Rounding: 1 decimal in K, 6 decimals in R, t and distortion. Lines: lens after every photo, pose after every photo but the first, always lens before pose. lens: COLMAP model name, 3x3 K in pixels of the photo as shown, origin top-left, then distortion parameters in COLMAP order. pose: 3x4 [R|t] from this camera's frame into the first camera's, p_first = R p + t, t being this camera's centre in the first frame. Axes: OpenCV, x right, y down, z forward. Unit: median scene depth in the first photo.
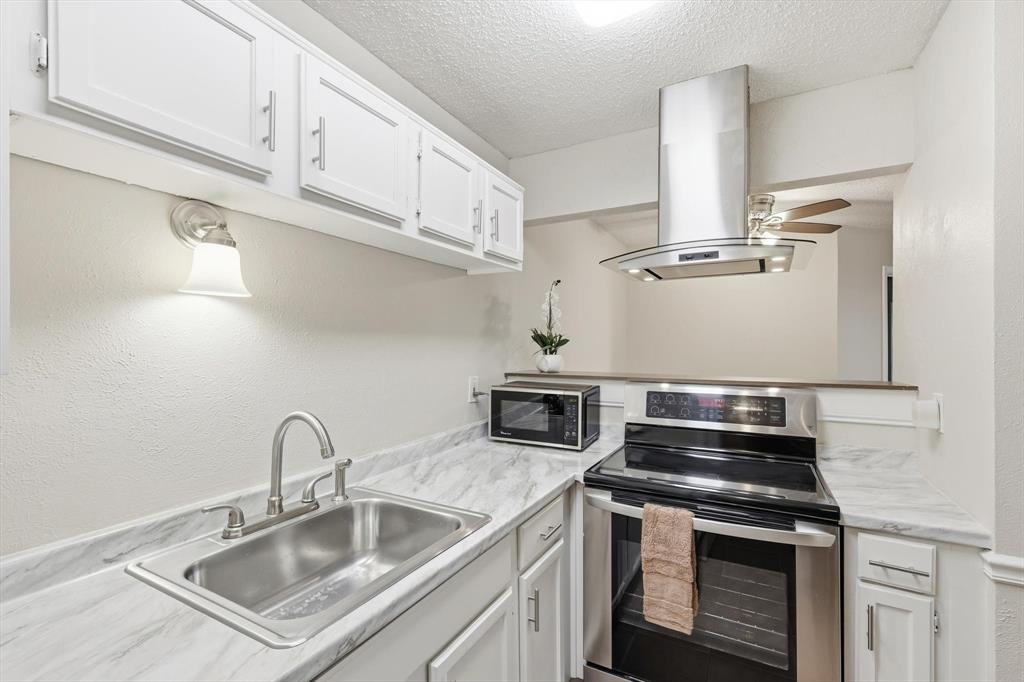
lens RADIAL K [[453.0, 0, 513.7], [0, 453.0, 345.4], [0, 0, 1]] dist [0.005554, 0.000509]
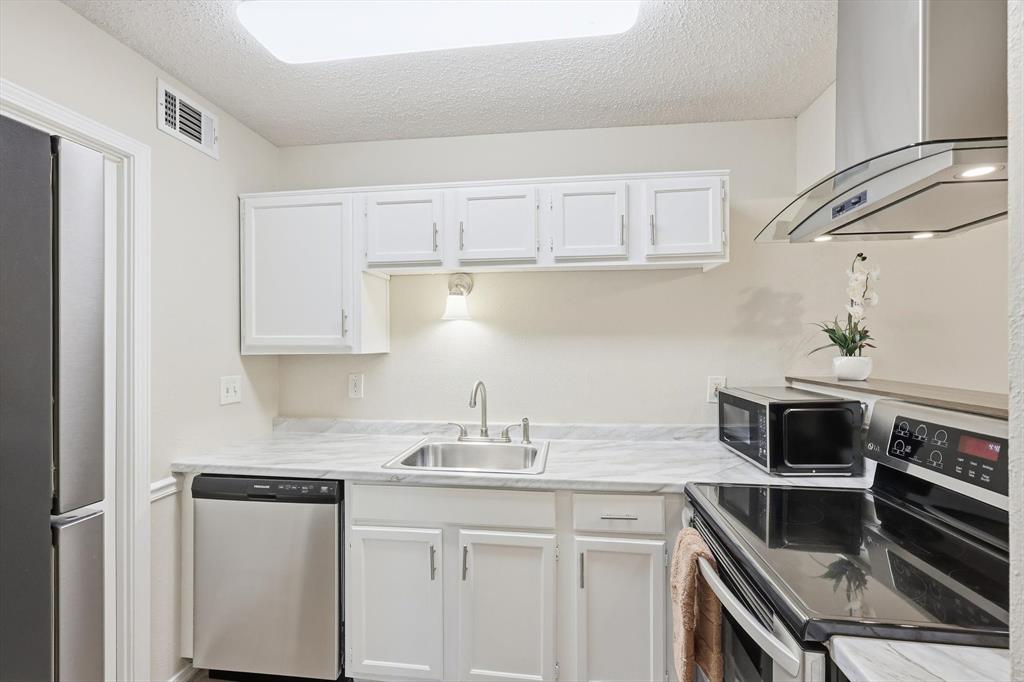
lens RADIAL K [[453.0, 0, 511.5], [0, 453.0, 344.1], [0, 0, 1]] dist [0.005554, 0.000509]
pose [[0.352368, -0.000276, -0.935861, 0.877965], [0.003042, 0.999995, 0.000850, -0.001724], [0.935857, -0.003146, 0.352367, 0.339108]]
